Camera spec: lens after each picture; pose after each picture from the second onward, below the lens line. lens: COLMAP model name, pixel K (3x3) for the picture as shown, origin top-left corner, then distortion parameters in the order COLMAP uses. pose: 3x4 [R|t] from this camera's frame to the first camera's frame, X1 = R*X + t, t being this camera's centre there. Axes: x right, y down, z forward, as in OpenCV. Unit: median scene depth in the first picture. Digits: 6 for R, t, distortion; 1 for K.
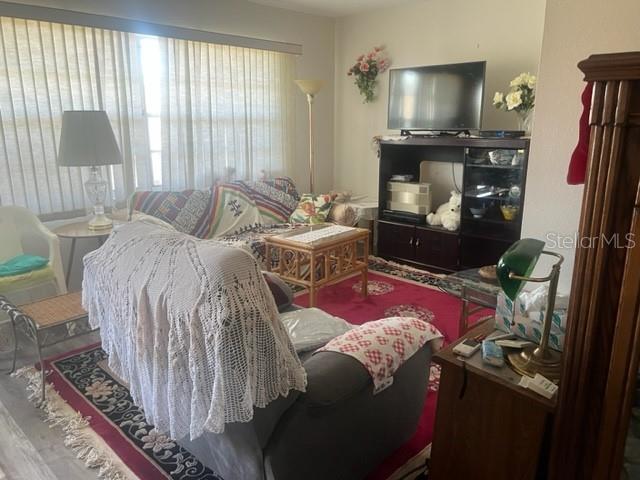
lens RADIAL K [[475.8, 0, 322.9], [0, 475.8, 238.9], [0, 0, 1]] dist [0.042897, -0.052148]
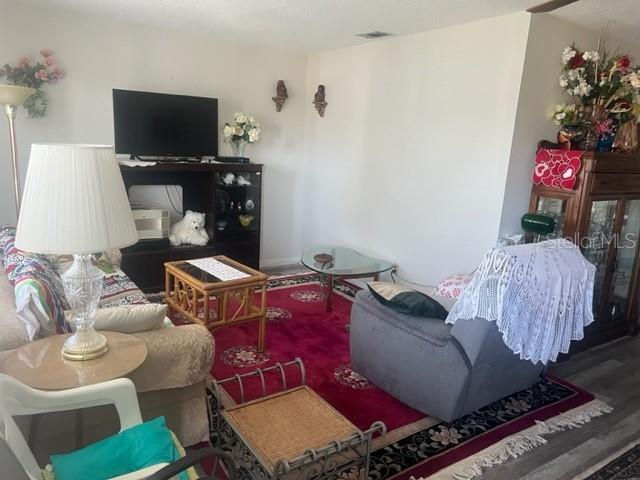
lens RADIAL K [[475.8, 0, 322.9], [0, 475.8, 238.9], [0, 0, 1]] dist [0.042897, -0.052148]
pose [[0.216407, -0.185582, 0.958503, -0.836095], [0.188937, 0.971168, 0.145377, -0.162727], [-0.957847, 0.149636, 0.245231, 0.534362]]
